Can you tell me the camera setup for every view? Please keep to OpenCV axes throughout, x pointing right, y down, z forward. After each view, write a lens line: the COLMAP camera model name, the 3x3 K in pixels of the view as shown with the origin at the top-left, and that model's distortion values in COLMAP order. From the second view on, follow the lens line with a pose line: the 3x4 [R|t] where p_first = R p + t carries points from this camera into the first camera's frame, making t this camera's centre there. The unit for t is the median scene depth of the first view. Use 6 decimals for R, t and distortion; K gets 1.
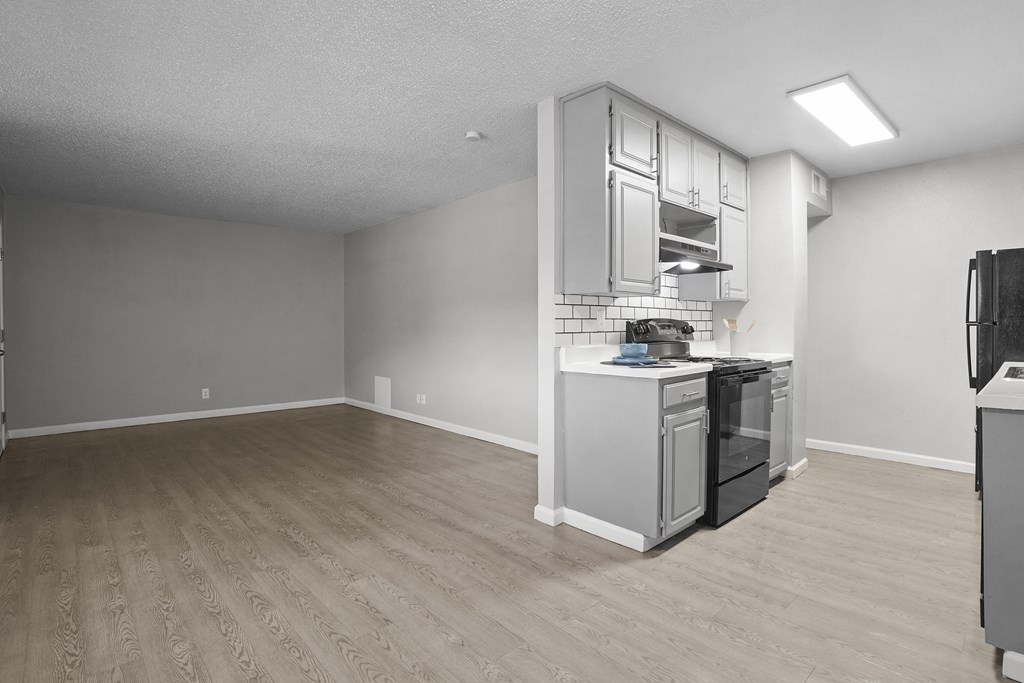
lens RADIAL K [[509.8, 0, 510.3], [0, 509.8, 331.0], [0, 0, 1]] dist [-0.077990, 0.031550]
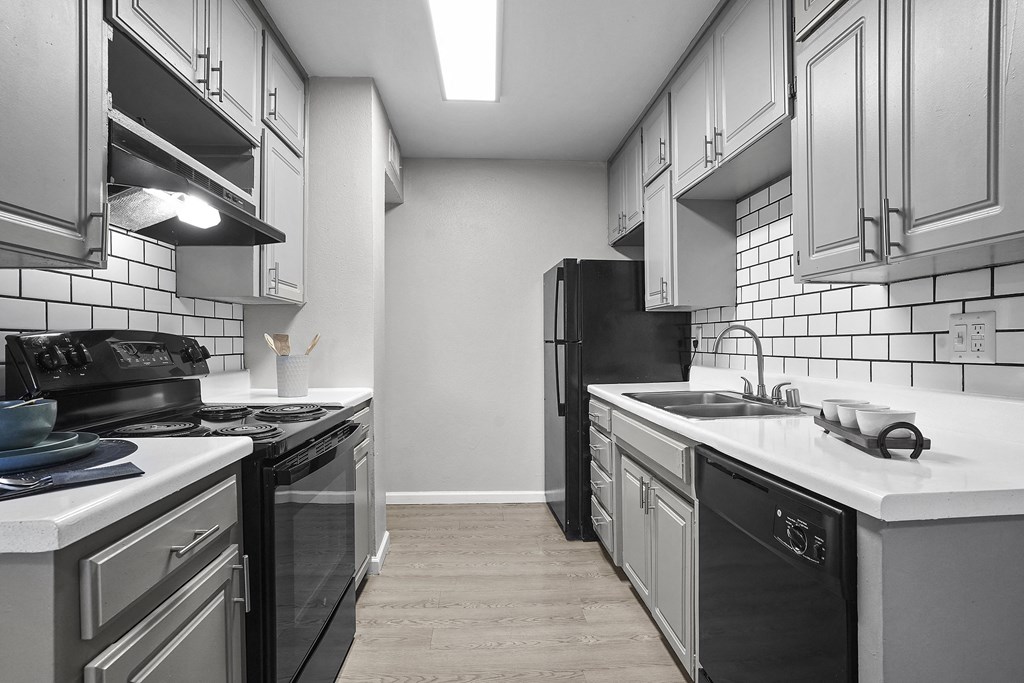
lens RADIAL K [[515.9, 0, 511.7], [0, 515.9, 344.7], [0, 0, 1]] dist [-0.083435, 0.034922]
pose [[0.639965, -0.005459, 0.768385, 0.171498], [0.012422, 0.999918, -0.003243, -0.006373], [-0.768304, 0.011621, 0.639980, 0.443712]]
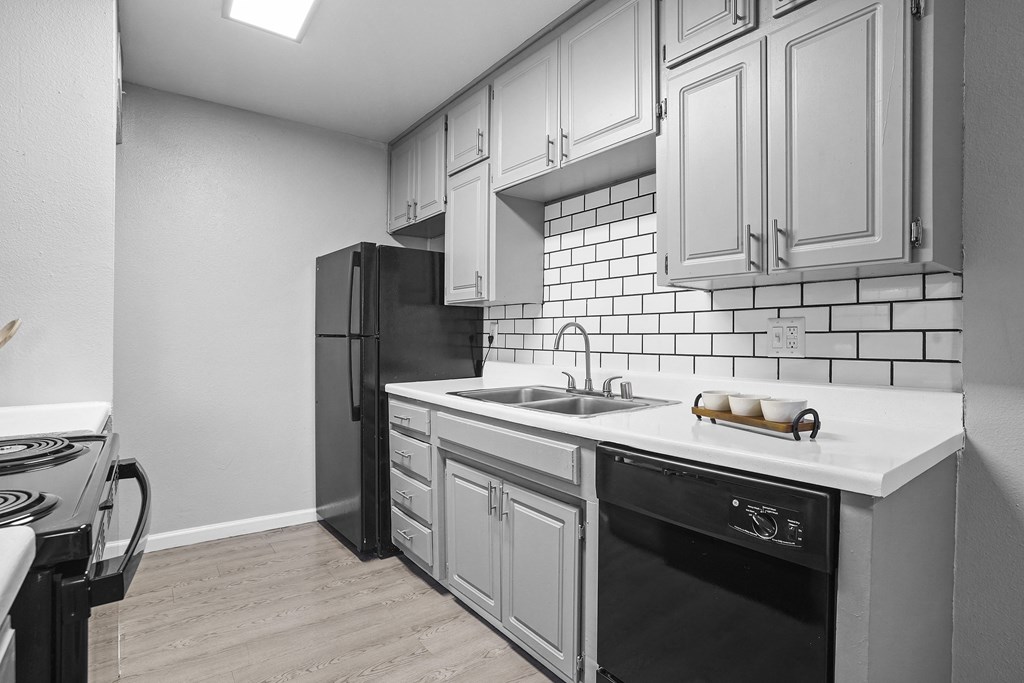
lens RADIAL K [[509.8, 0, 510.3], [0, 509.8, 331.0], [0, 0, 1]] dist [-0.077990, 0.031550]
pose [[0.111341, 0.011230, 0.993719, 0.173942], [0.005533, 0.999914, -0.011920, -0.010422], [-0.993767, 0.006825, 0.111269, 0.623386]]
